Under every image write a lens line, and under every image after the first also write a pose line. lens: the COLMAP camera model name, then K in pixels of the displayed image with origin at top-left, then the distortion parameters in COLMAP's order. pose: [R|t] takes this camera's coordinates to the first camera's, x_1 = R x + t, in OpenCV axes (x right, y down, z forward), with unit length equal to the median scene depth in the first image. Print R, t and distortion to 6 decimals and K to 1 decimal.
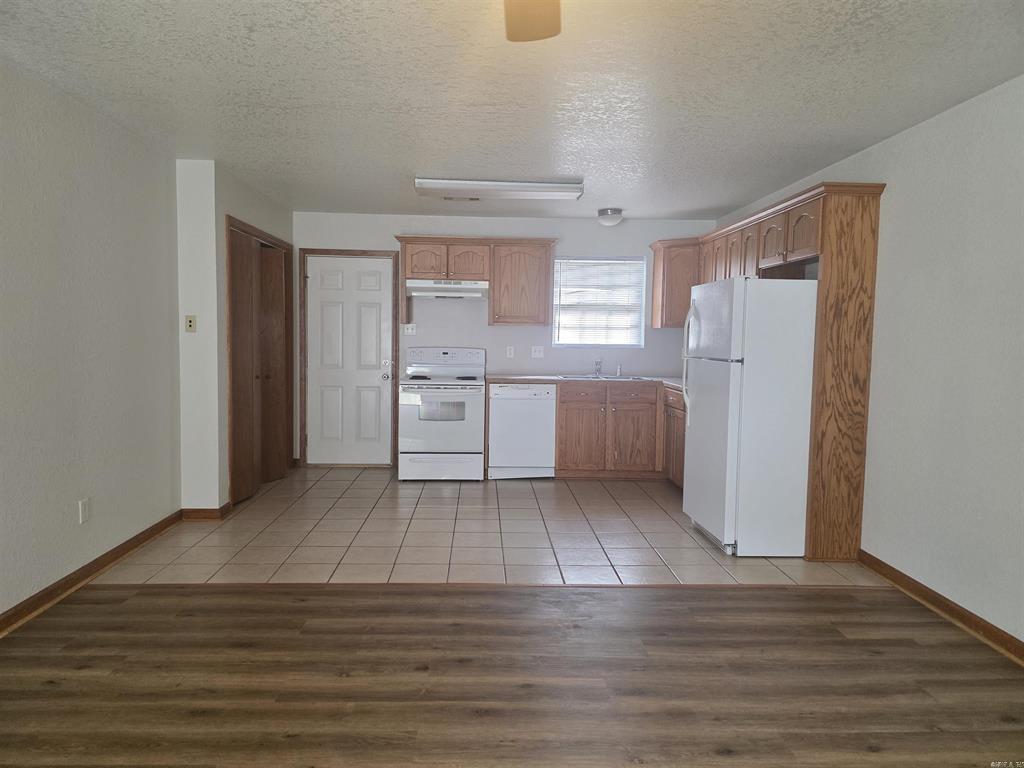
lens RADIAL K [[694.0, 0, 515.5], [0, 694.0, 376.1], [0, 0, 1]] dist [0.021771, -0.014326]
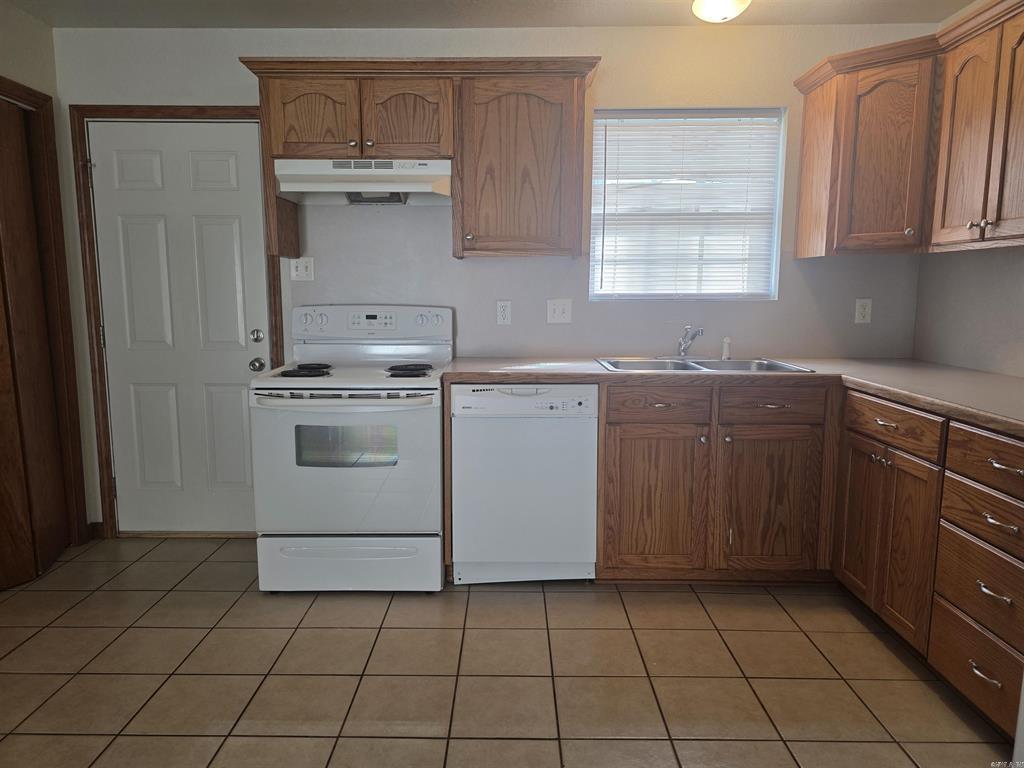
lens RADIAL K [[694.0, 0, 504.4], [0, 694.0, 382.4], [0, 0, 1]] dist [0.021771, -0.014326]
pose [[0.998227, -0.006141, -0.059200, 0.023220], [0.010418, 0.997334, 0.072226, -0.021743], [0.058599, -0.072715, 0.995630, 0.528453]]
